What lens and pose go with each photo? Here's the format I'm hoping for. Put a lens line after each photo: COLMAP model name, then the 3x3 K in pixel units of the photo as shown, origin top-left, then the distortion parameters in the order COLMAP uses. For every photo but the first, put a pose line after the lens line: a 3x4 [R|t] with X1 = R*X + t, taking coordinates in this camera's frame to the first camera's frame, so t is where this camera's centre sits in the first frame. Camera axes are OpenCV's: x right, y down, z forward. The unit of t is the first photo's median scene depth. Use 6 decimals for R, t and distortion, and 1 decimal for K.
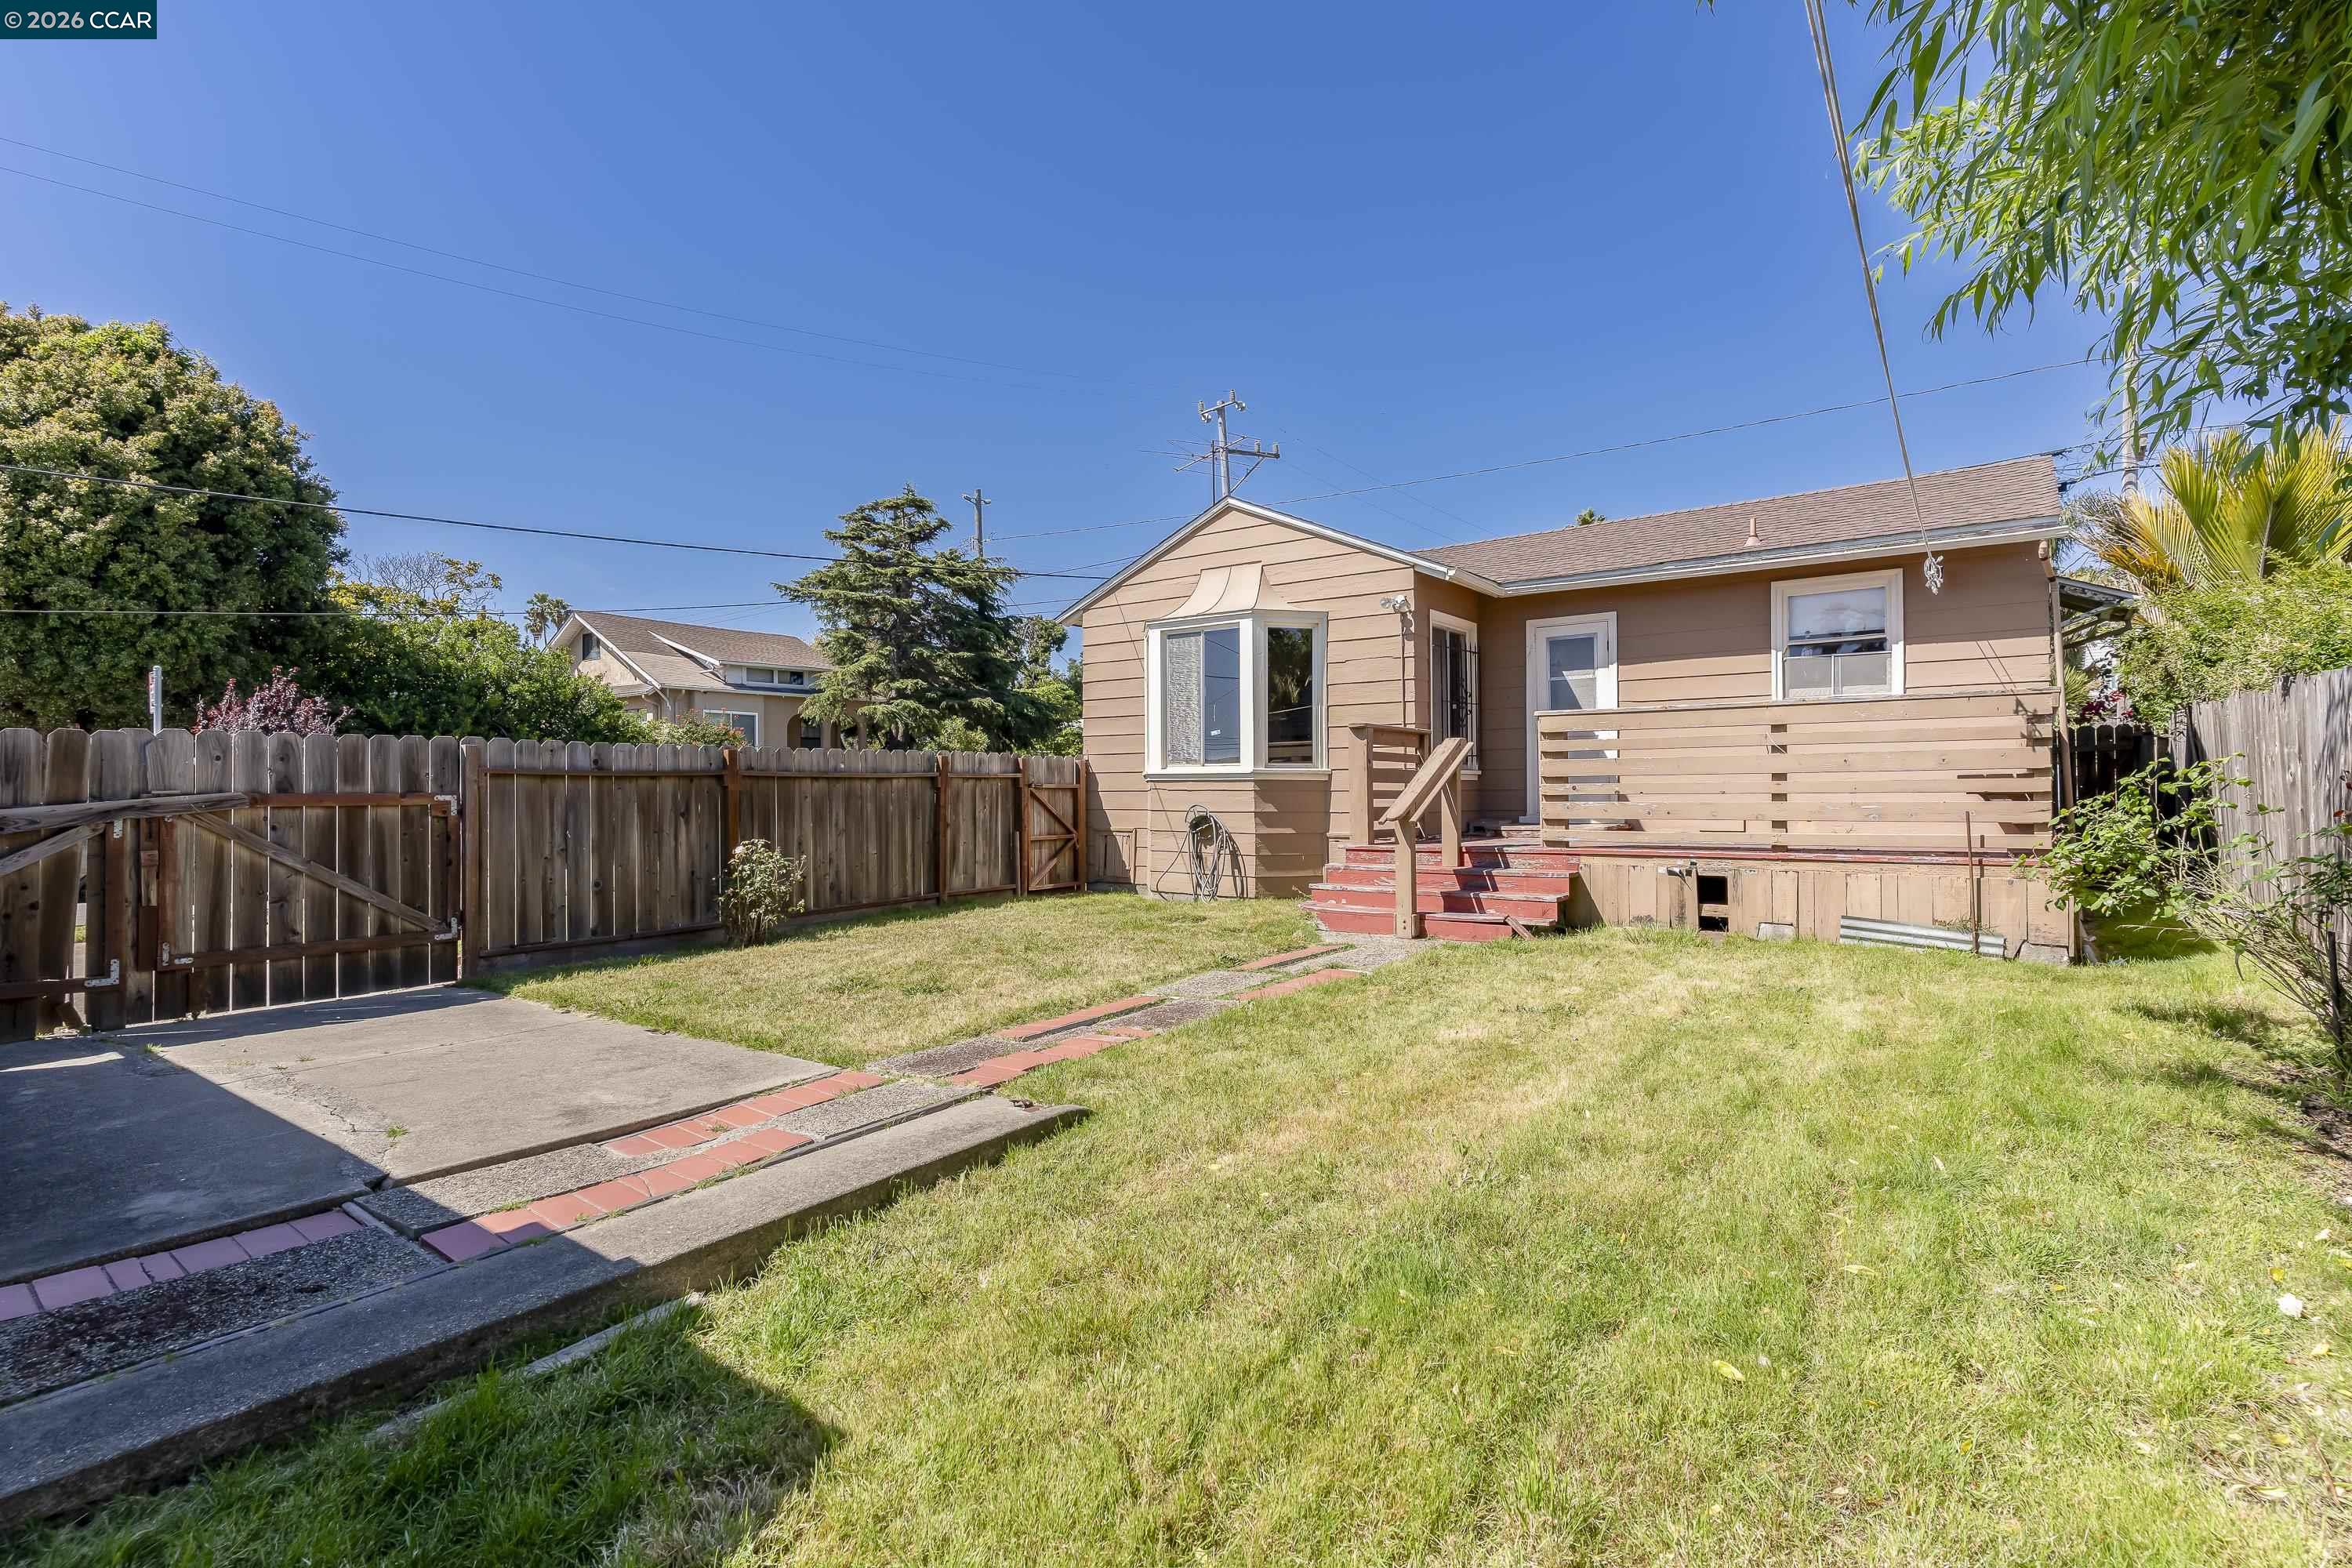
lens RADIAL K [[1099.2, 0, 1172.8], [0, 1099.2, 784.9], [0, 0, 1]] dist [0.000808, 0.000217]
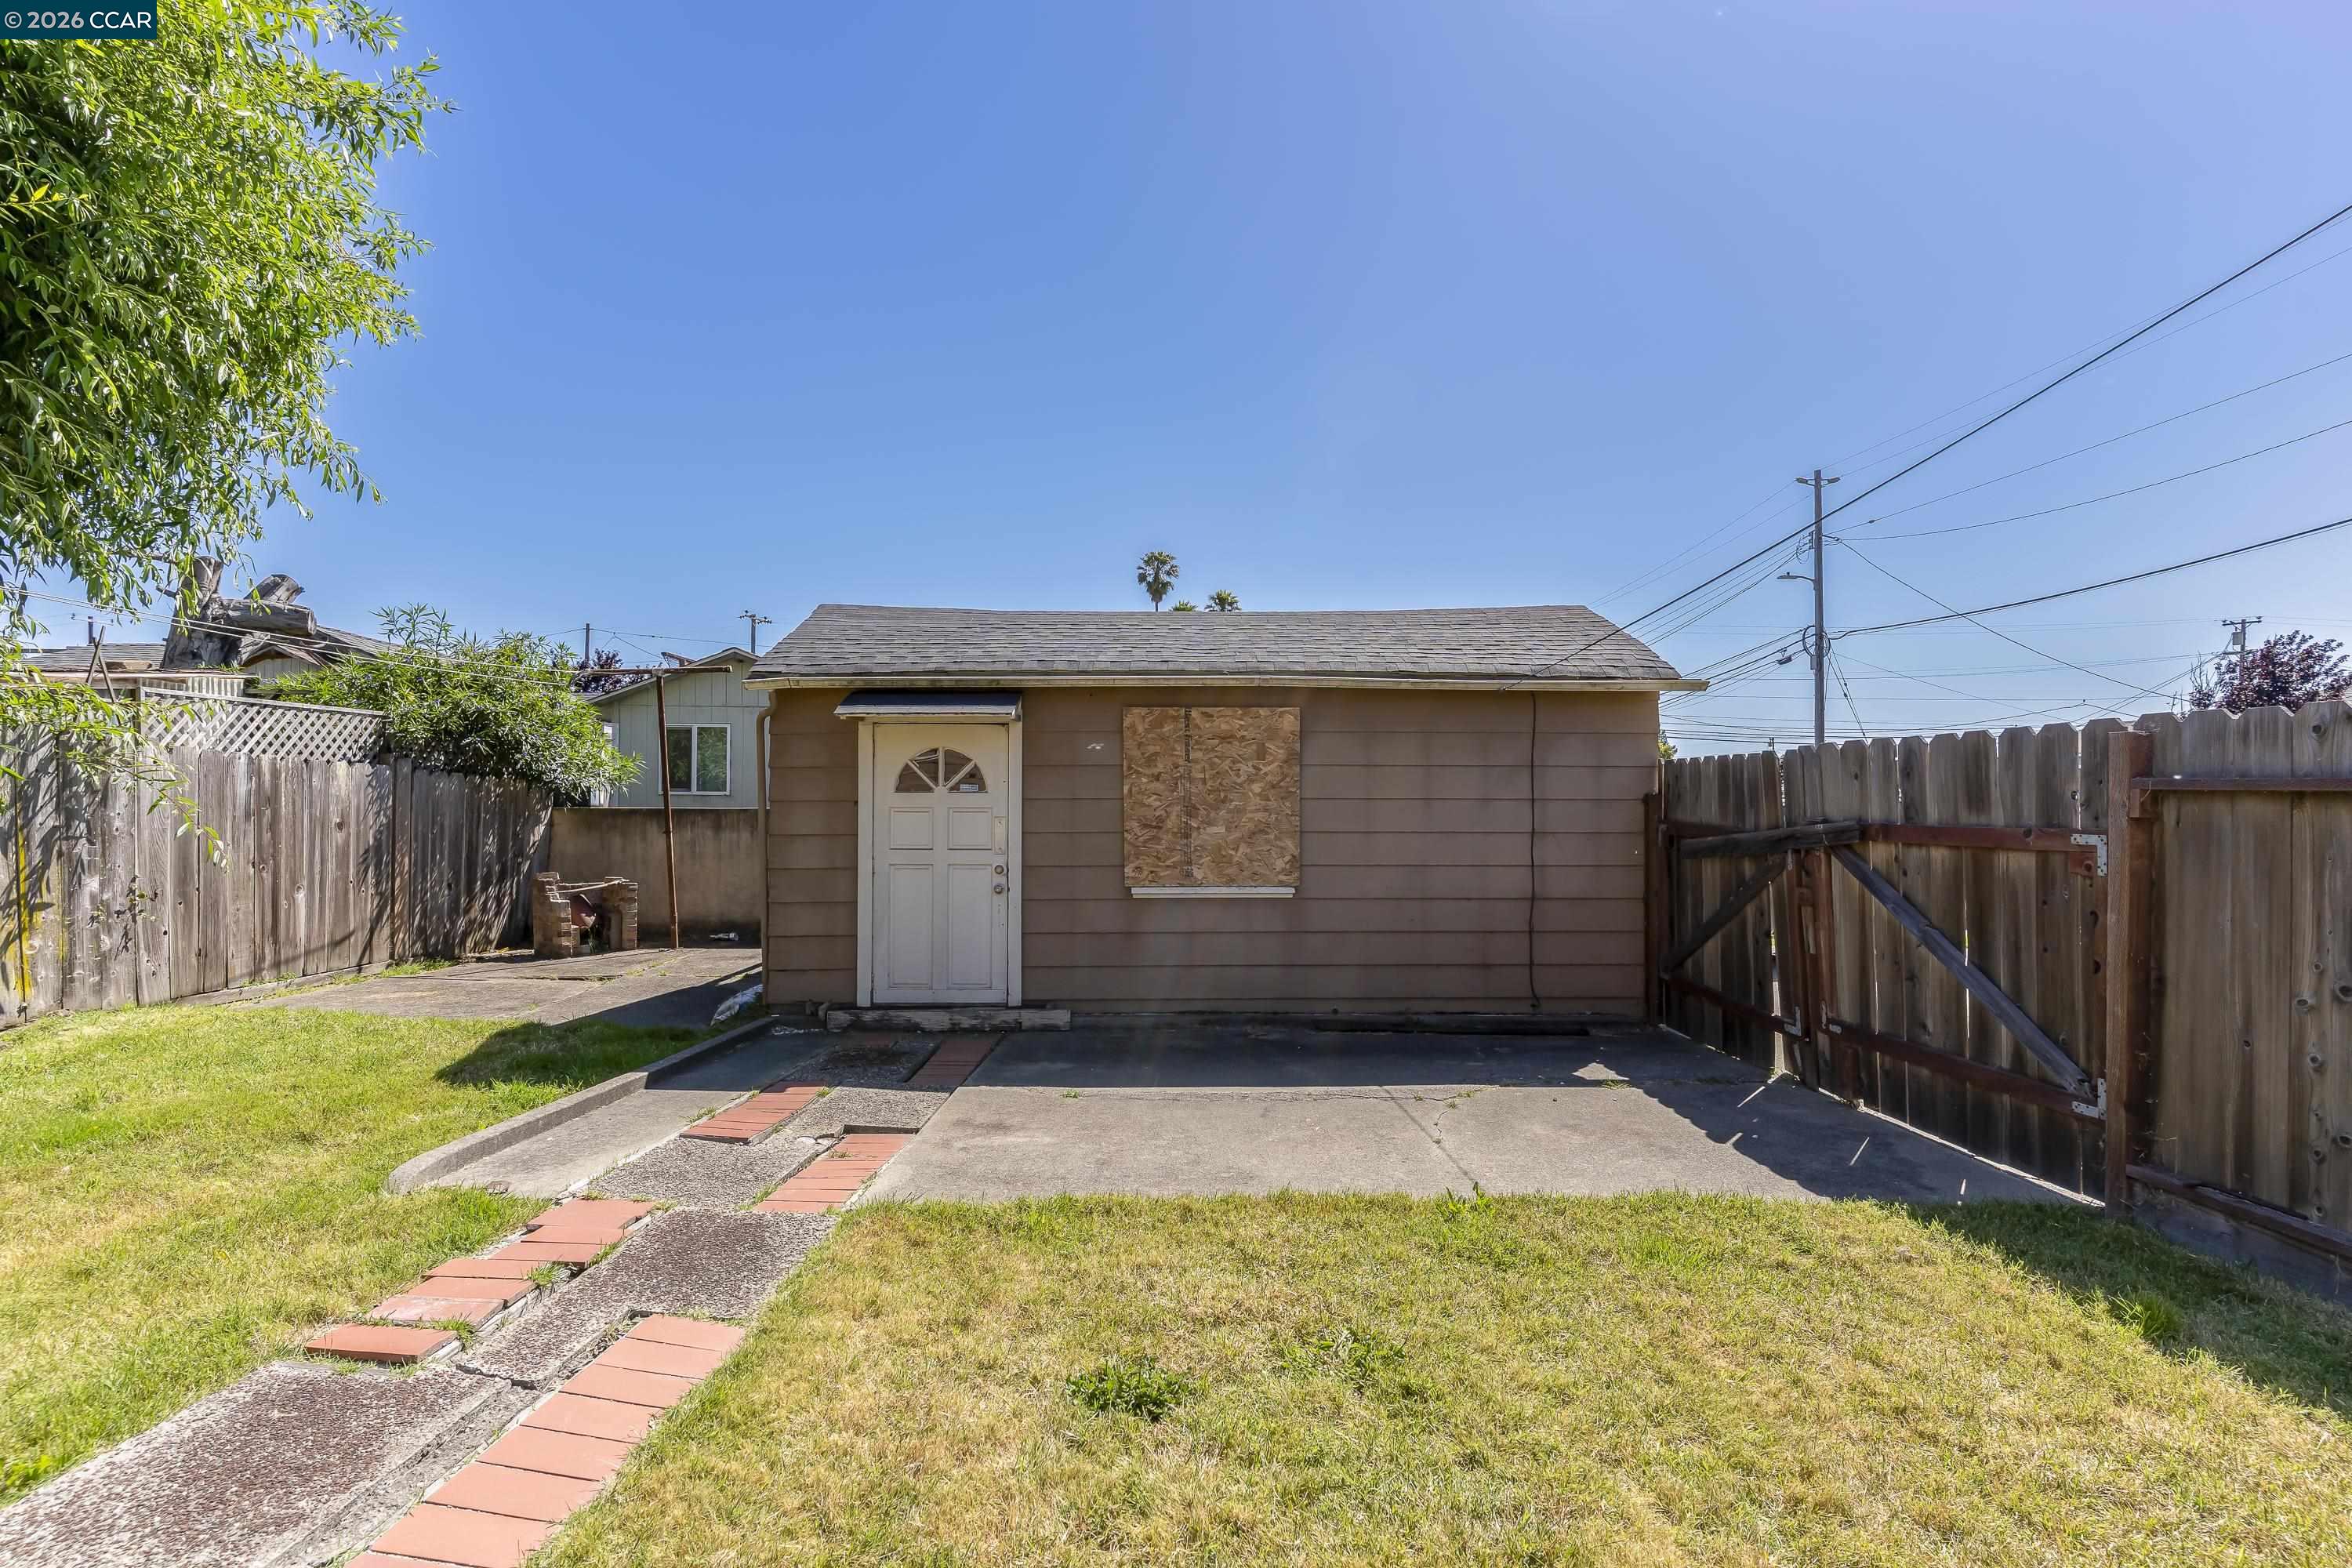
lens RADIAL K [[1156.9, 0, 1180.2], [0, 1156.9, 804.4], [0, 0, 1]] dist [-0.002577, 0.000361]
pose [[-0.790476, 0.004145, -0.612479, -0.003935], [0.003889, 0.999991, 0.001748, -0.004978], [0.612481, -0.001000, -0.790485, 0.815407]]
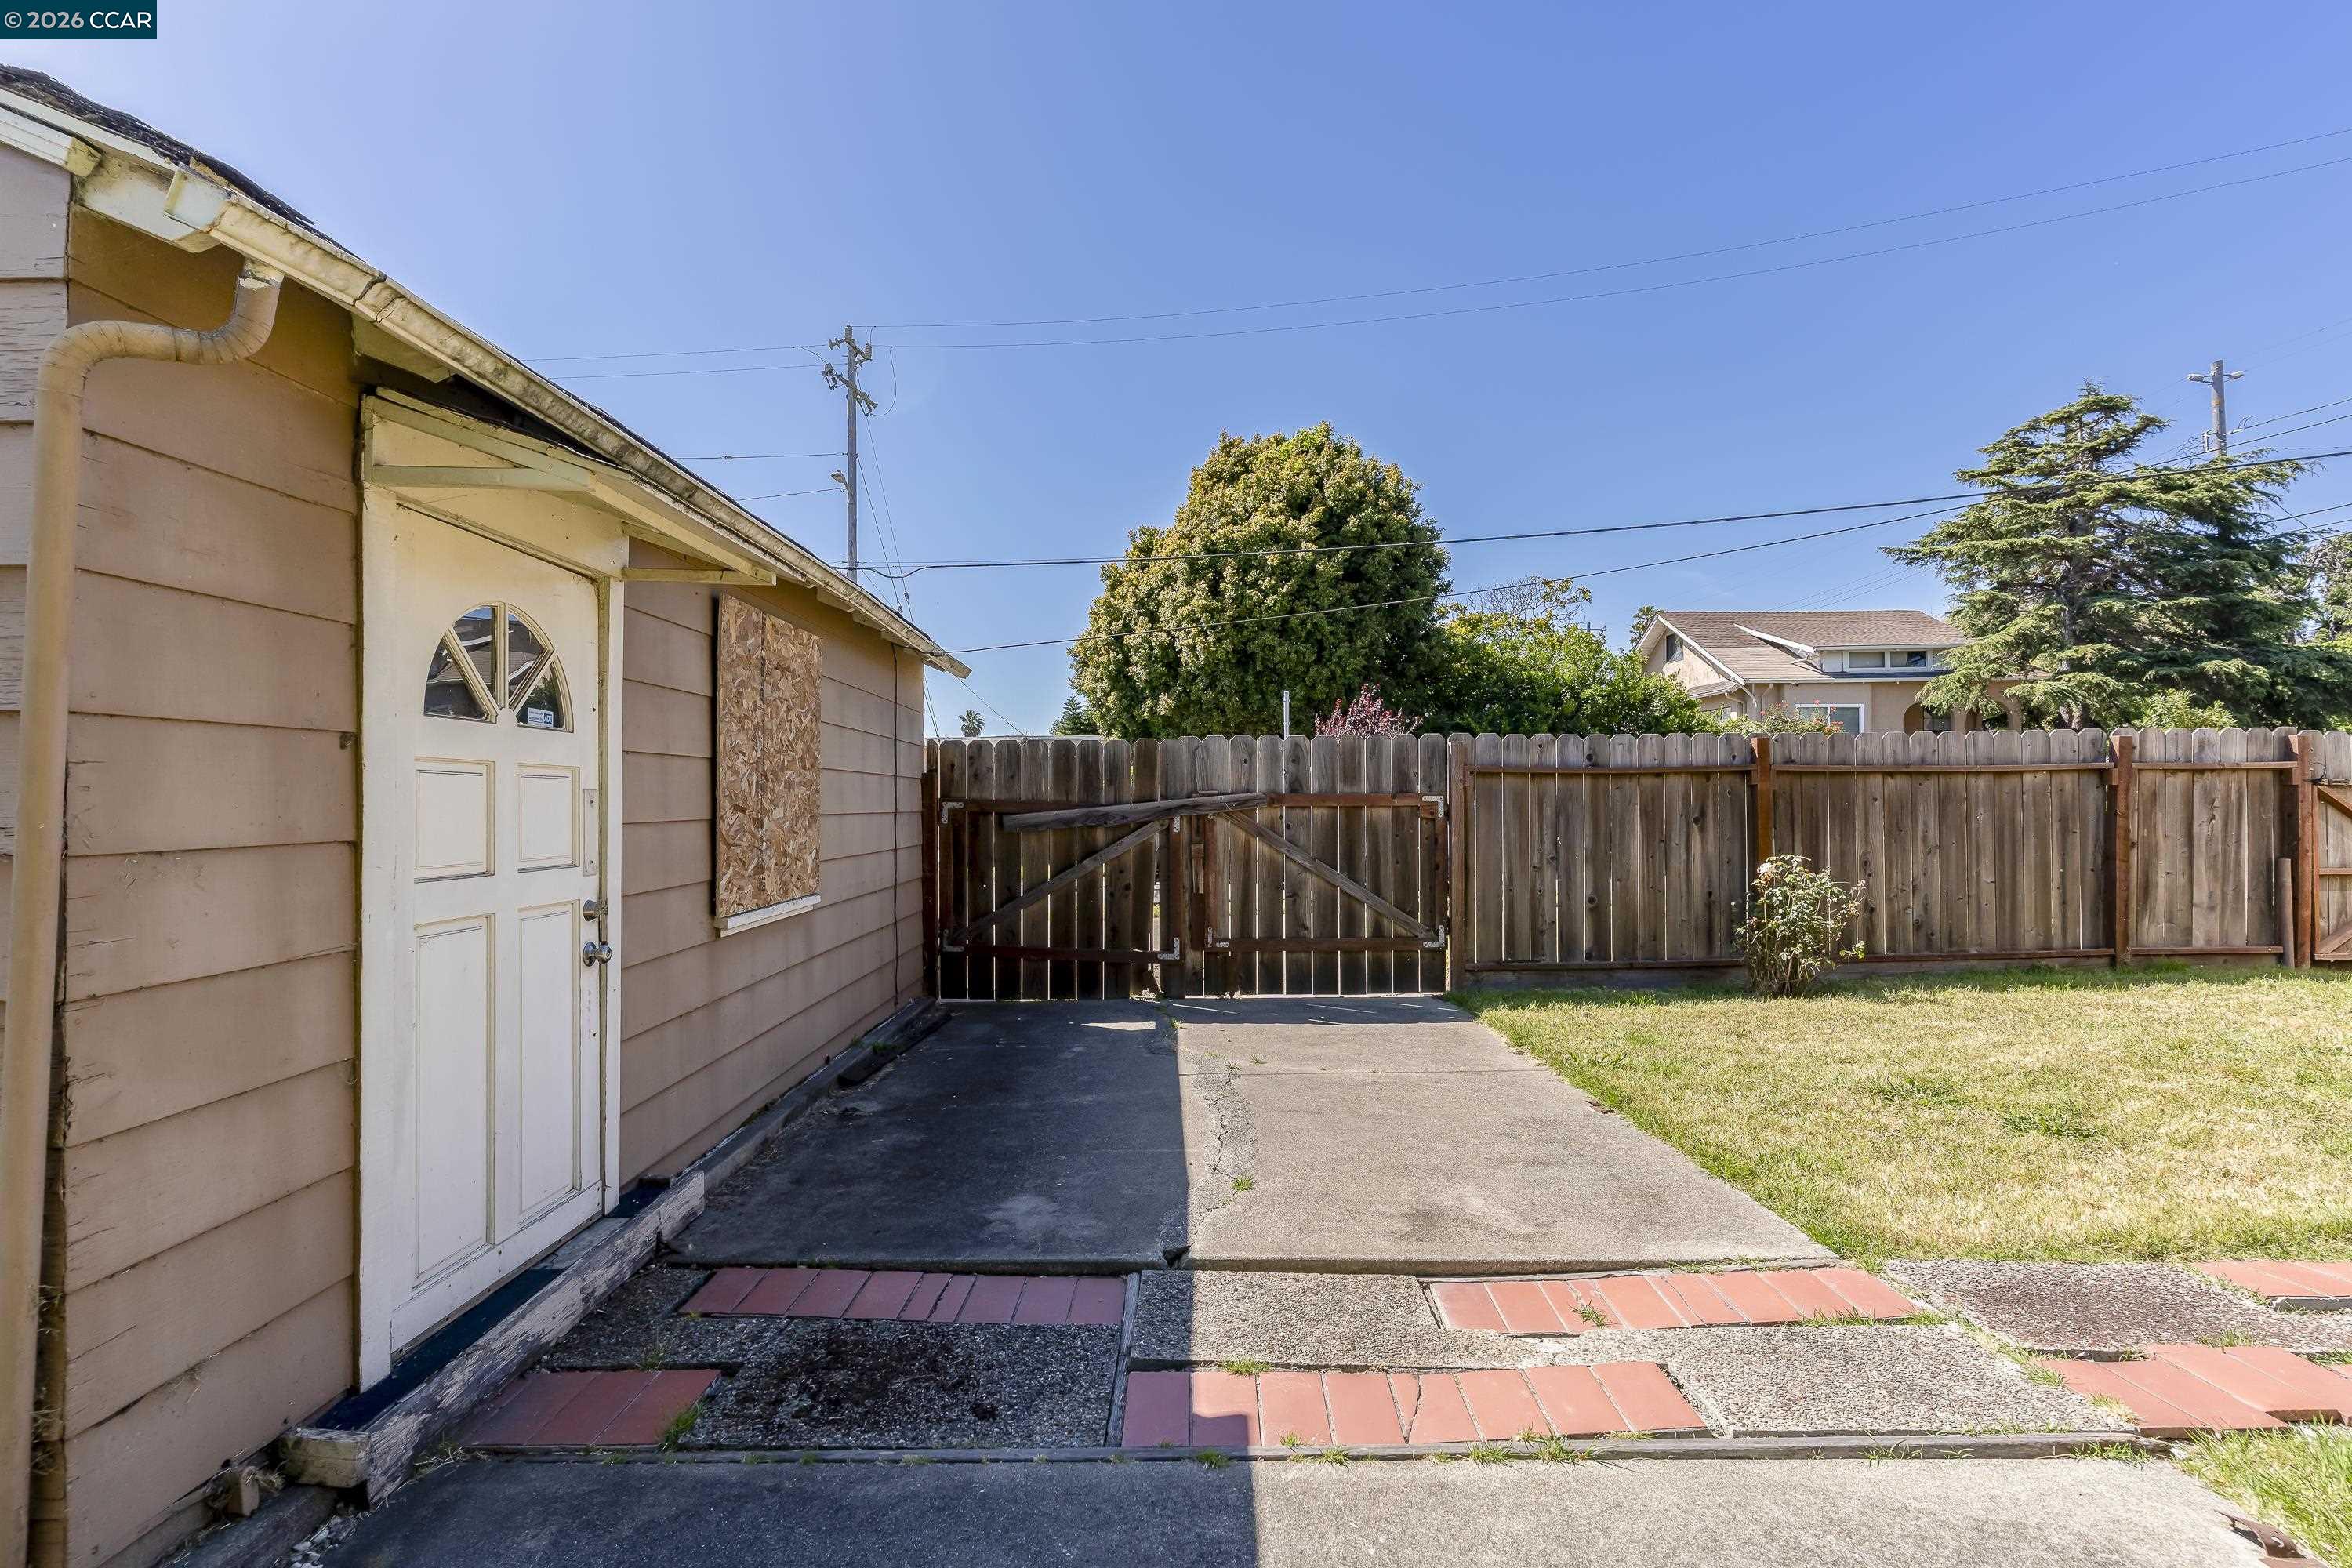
lens RADIAL K [[1115.4, 0, 1168.8], [0, 1115.4, 797.8], [0, 0, 1]] dist [0.002536, 0.001323]
pose [[0.596457, -0.000720, -0.802645, -0.017555], [0.005004, 0.999984, 0.002821, 0.005164], [0.802629, -0.005699, 0.596451, 0.169891]]
